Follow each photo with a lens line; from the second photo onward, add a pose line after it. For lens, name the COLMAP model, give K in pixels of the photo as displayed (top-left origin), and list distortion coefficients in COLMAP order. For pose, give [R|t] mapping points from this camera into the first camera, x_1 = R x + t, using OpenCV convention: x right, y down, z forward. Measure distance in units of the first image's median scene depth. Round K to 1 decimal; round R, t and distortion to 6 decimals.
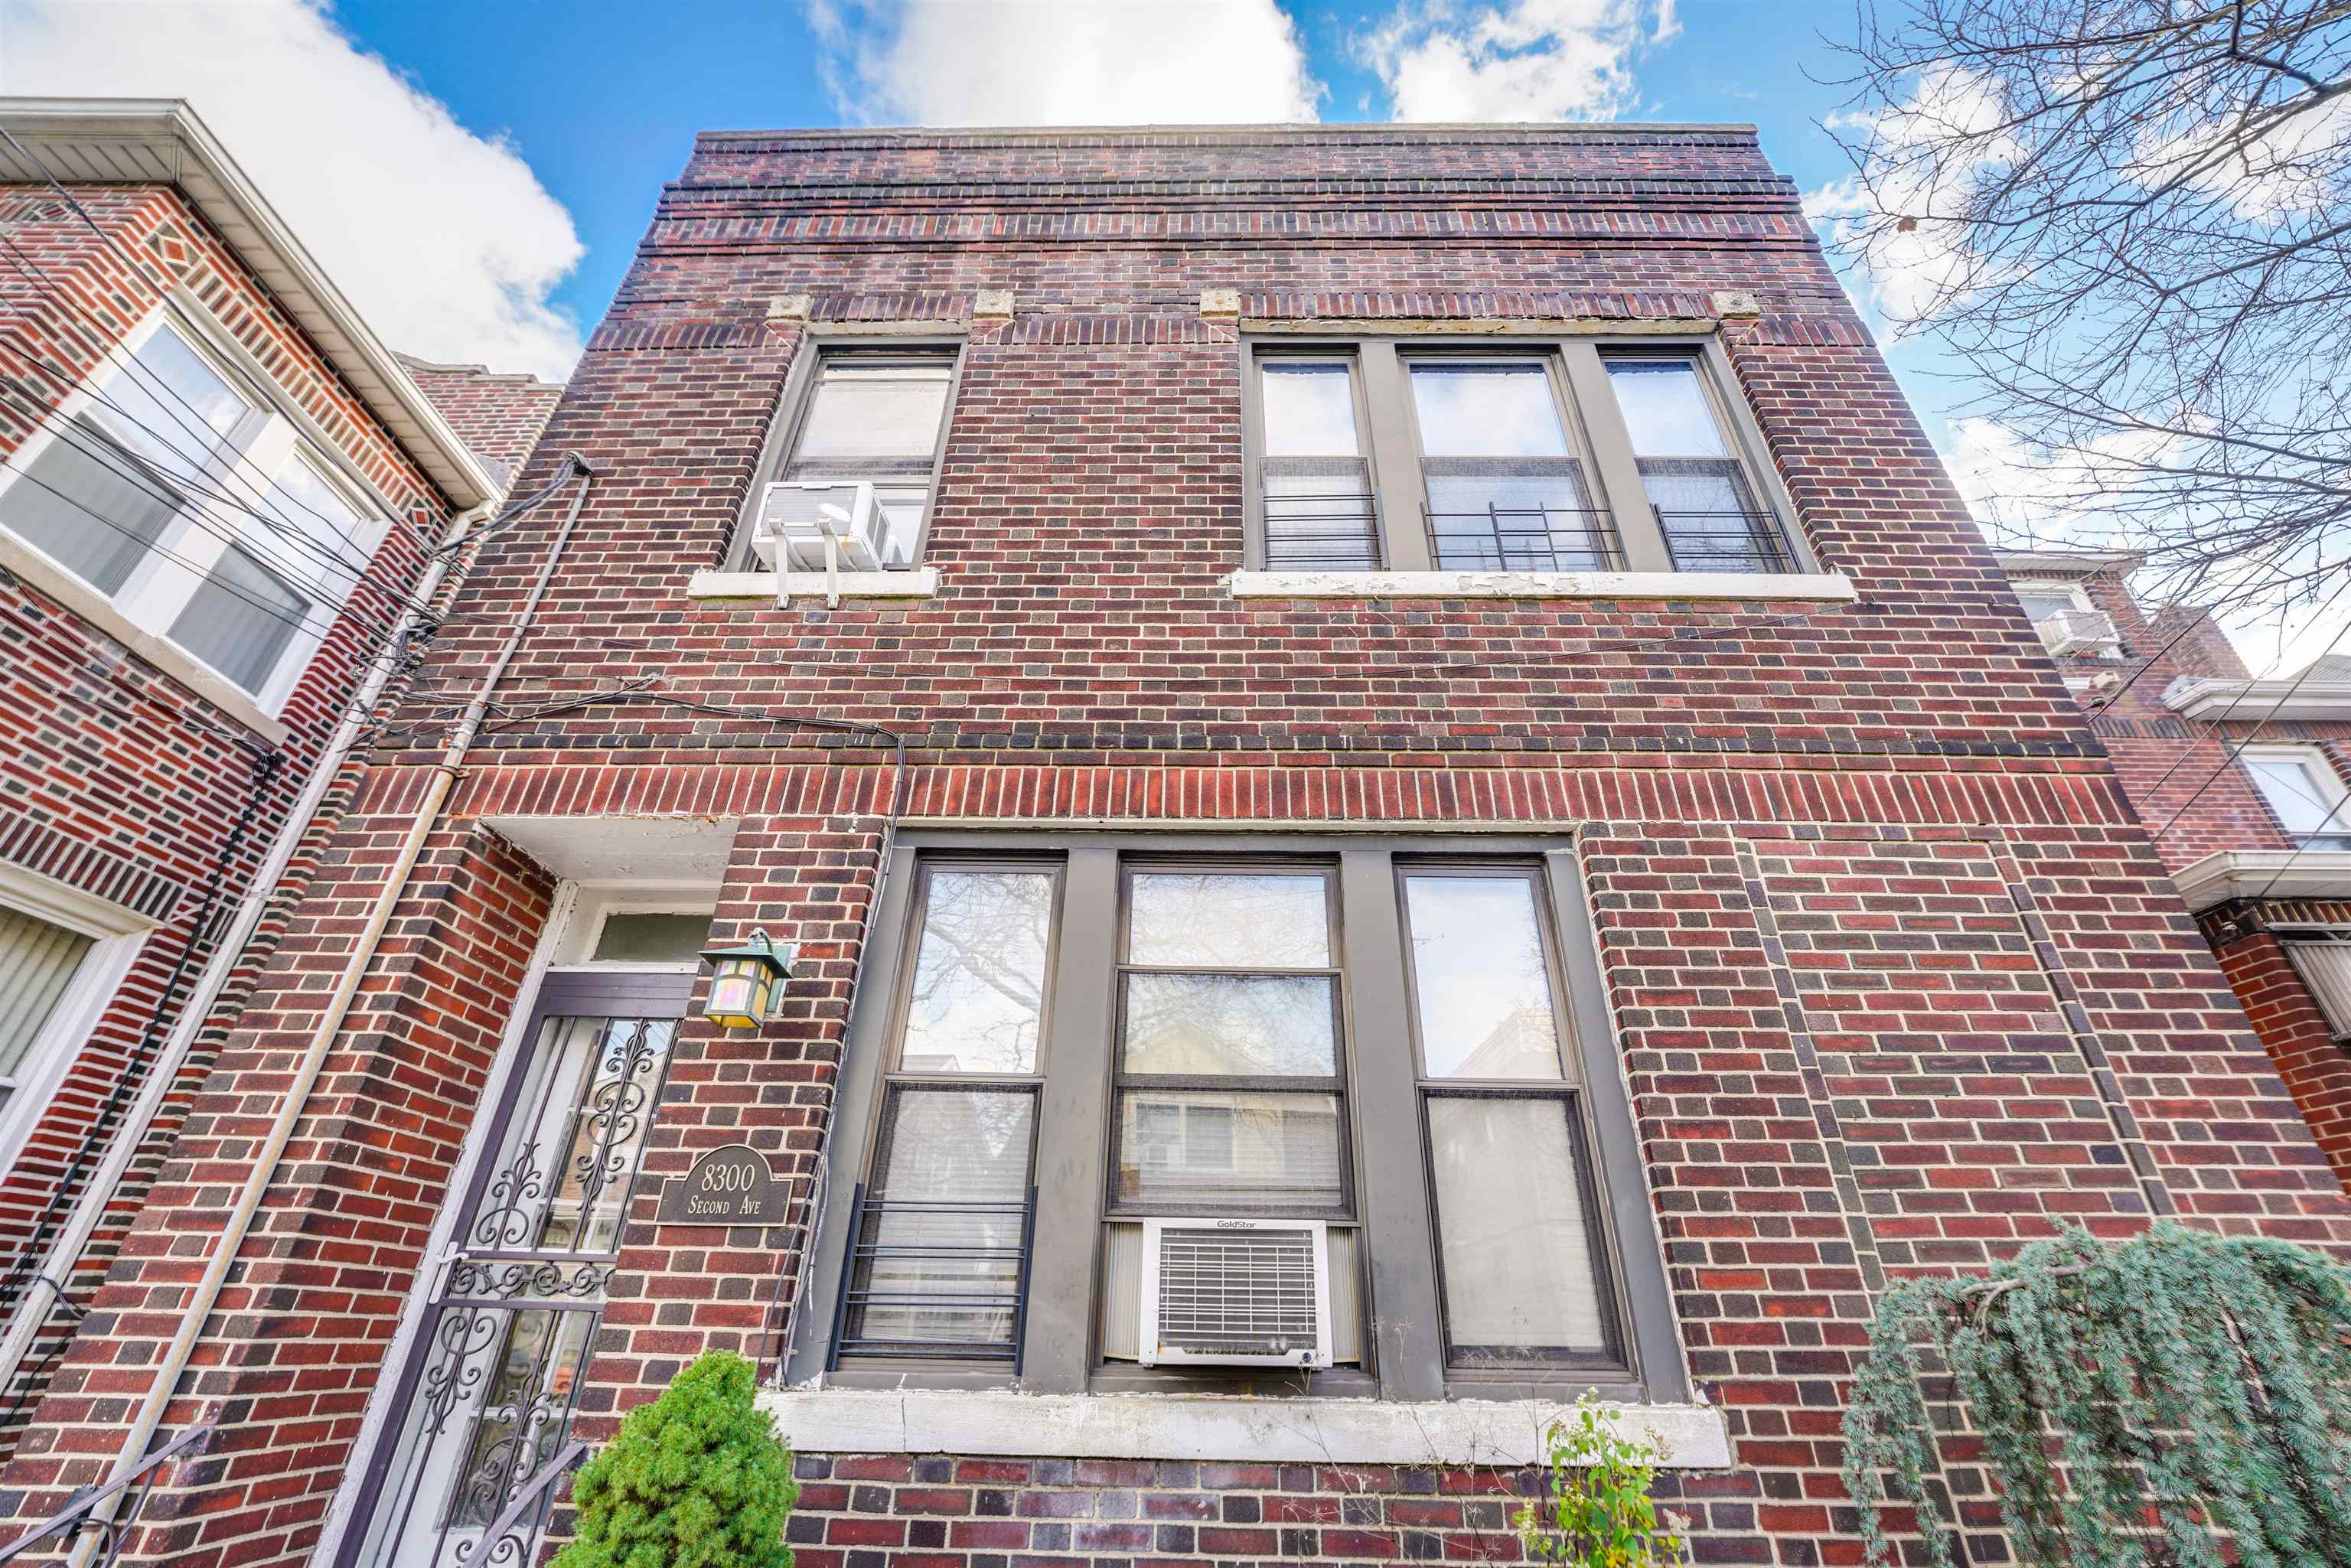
lens RADIAL K [[939.3, 0, 1189.8], [0, 939.3, 784.9], [0, 0, 1]] dist [-0.018141, 0.000752]
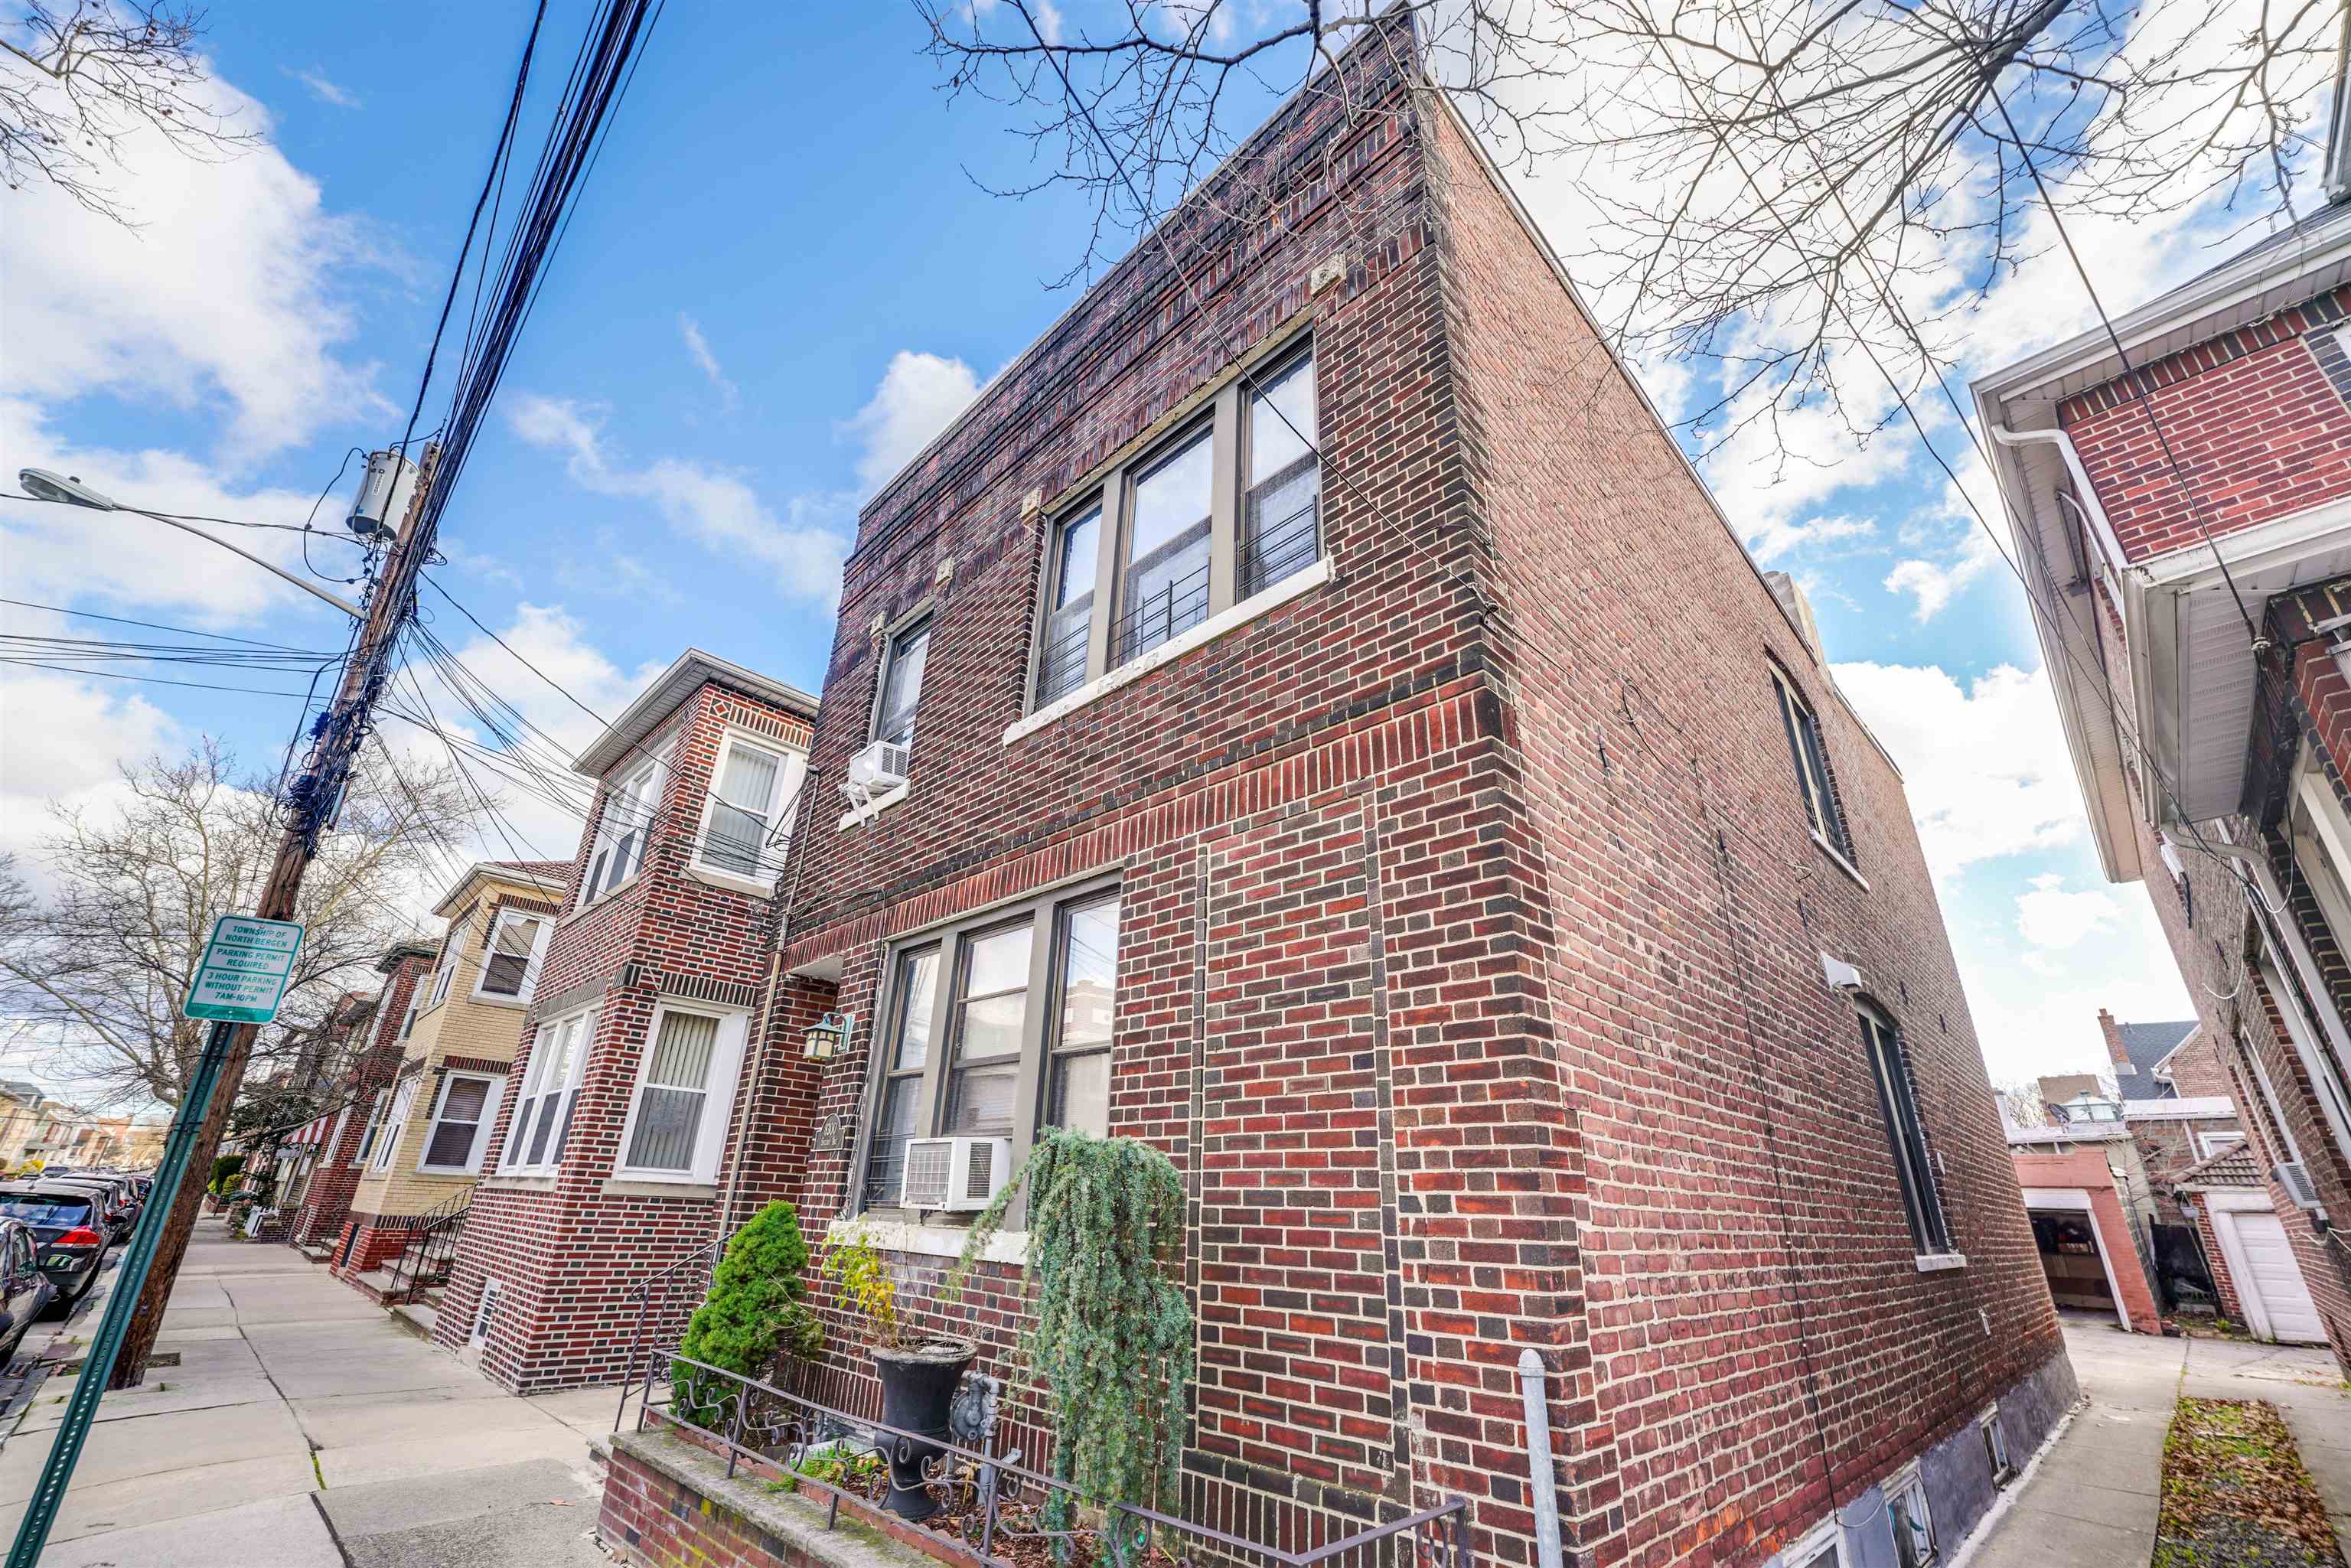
lens RADIAL K [[965.3, 0, 1172.6], [0, 965.3, 773.4], [0, 0, 1]] dist [-0.017074, 0.000166]
pose [[0.703467, -0.288317, -0.649621, 1.449537], [0.332701, 0.941279, -0.057484, 0.027012], [0.628048, -0.175691, 0.758082, -0.046394]]
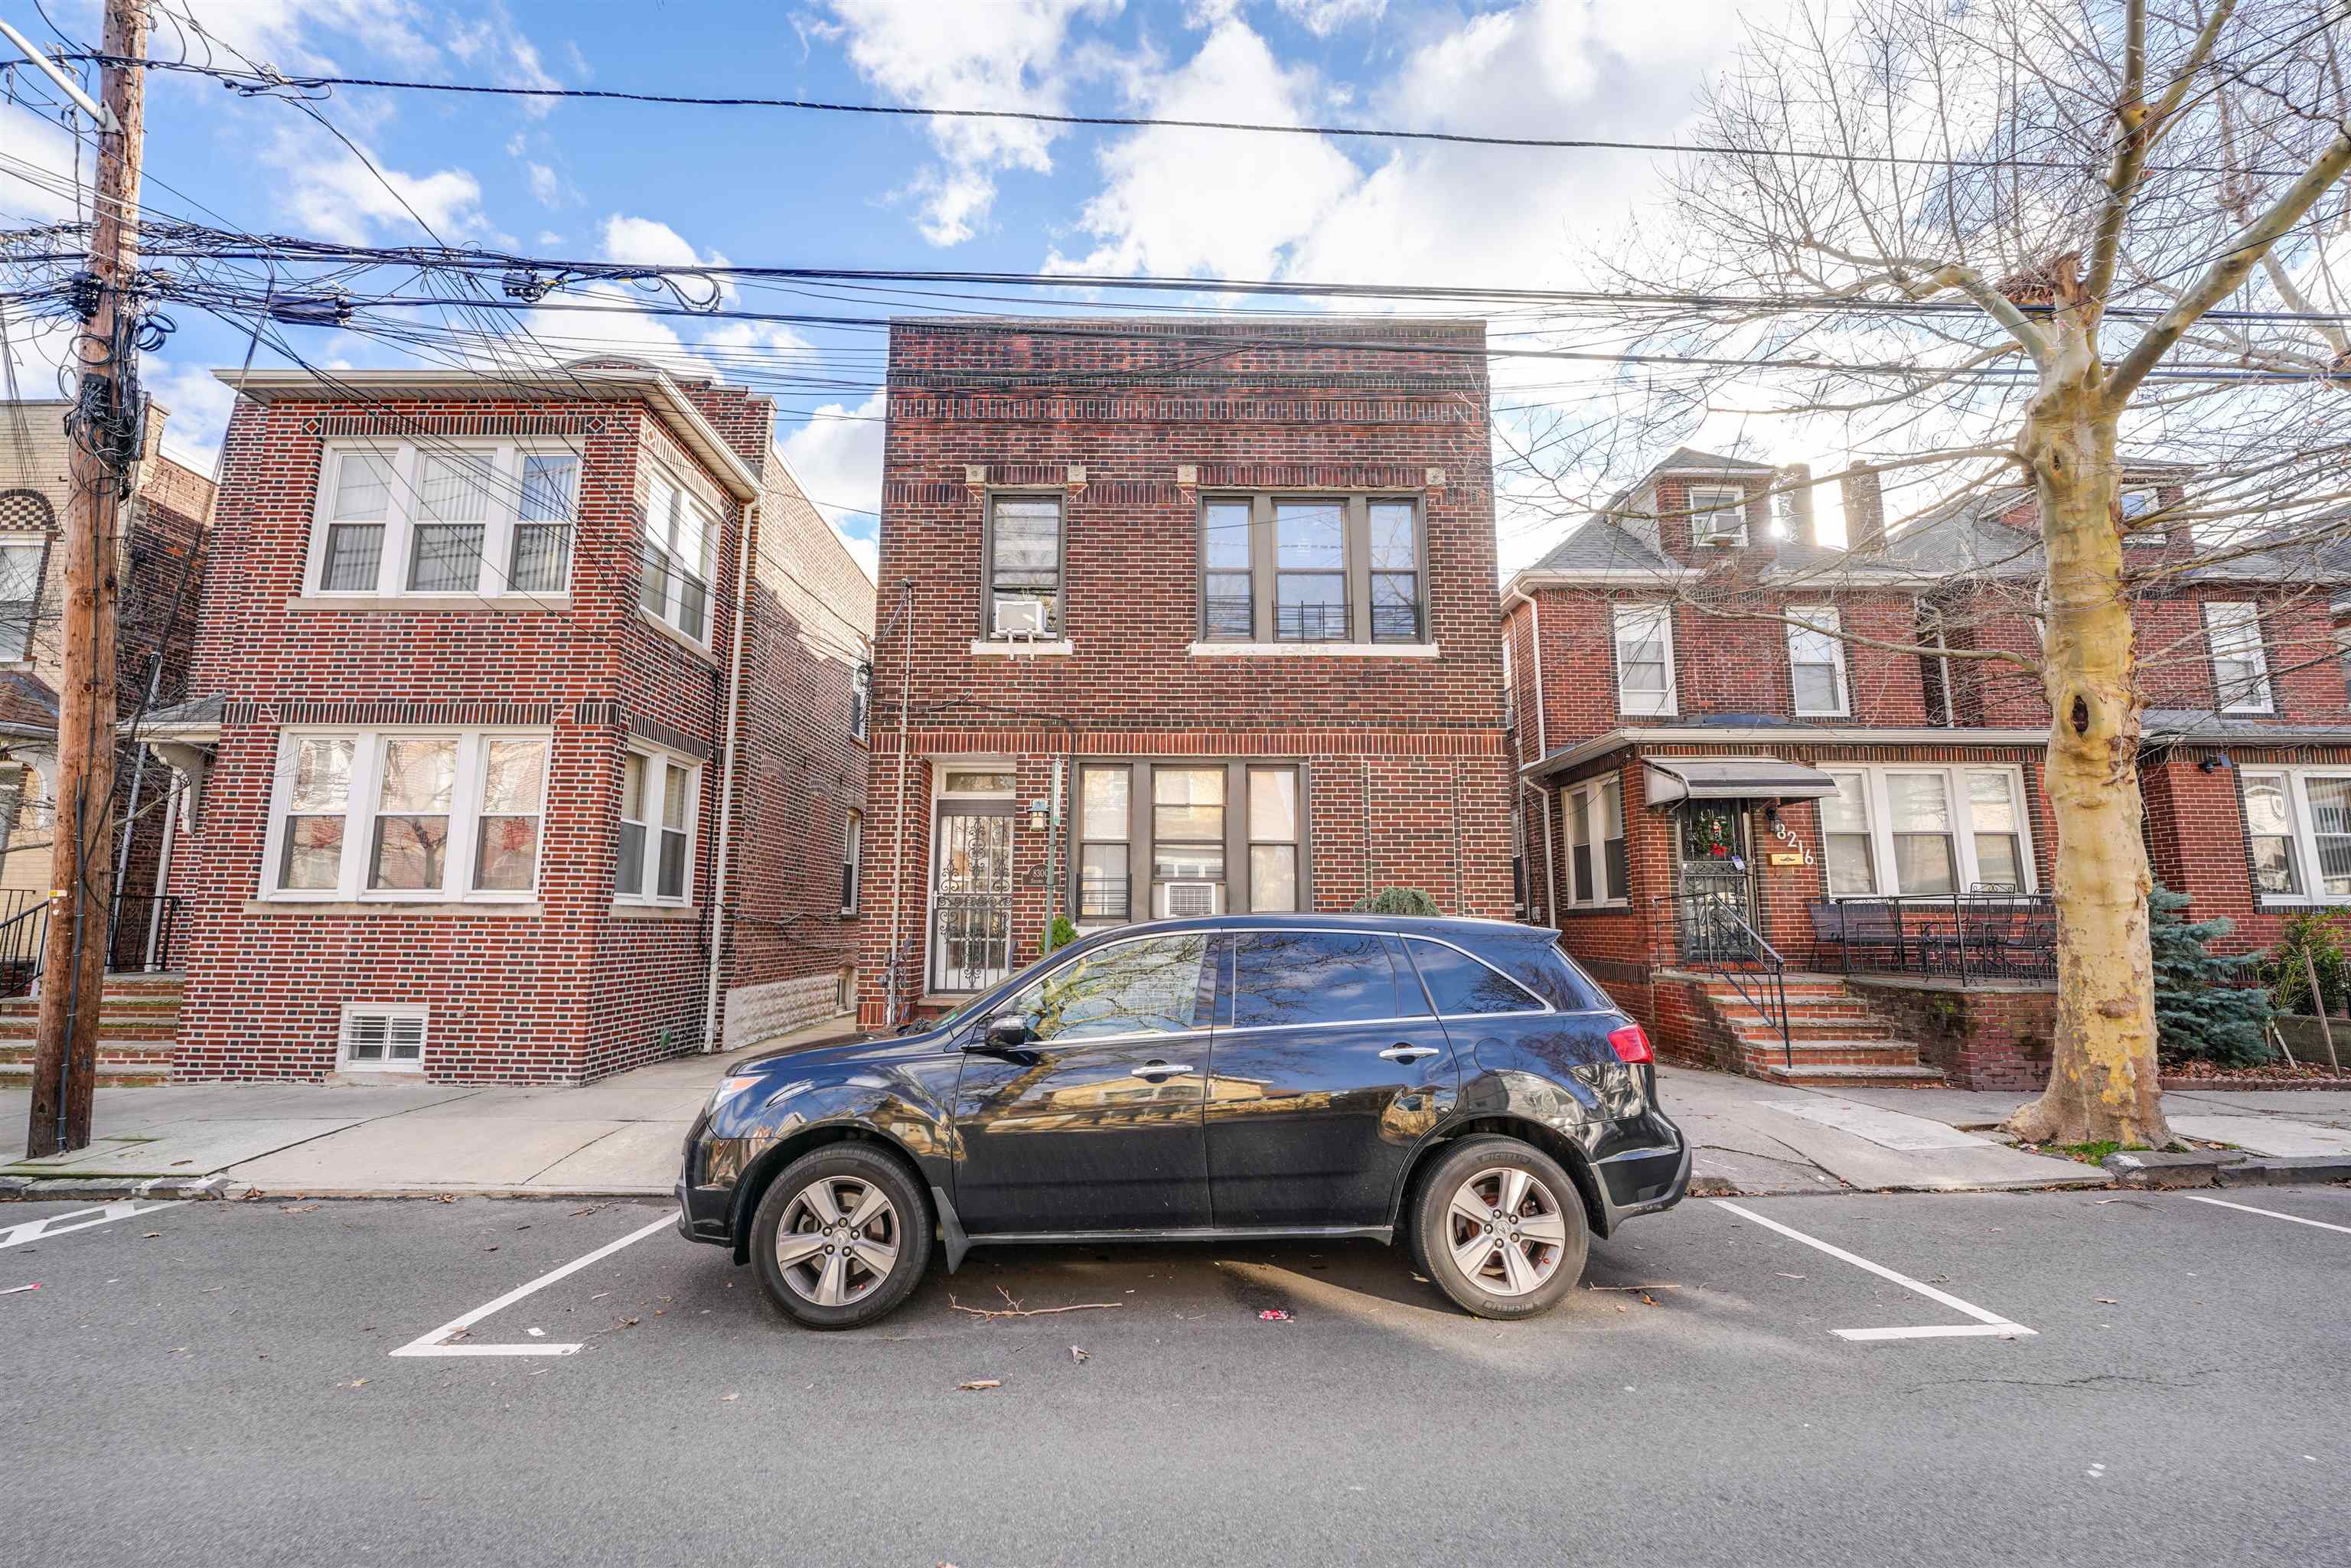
lens RADIAL K [[965.3, 0, 1172.6], [0, 965.3, 773.4], [0, 0, 1]] dist [-0.017074, 0.000166]
pose [[0.999330, -0.006864, 0.035951, -0.115649], [-0.006818, 0.930152, 0.367112, -0.984520], [-0.035960, -0.367111, 0.929482, -1.749451]]
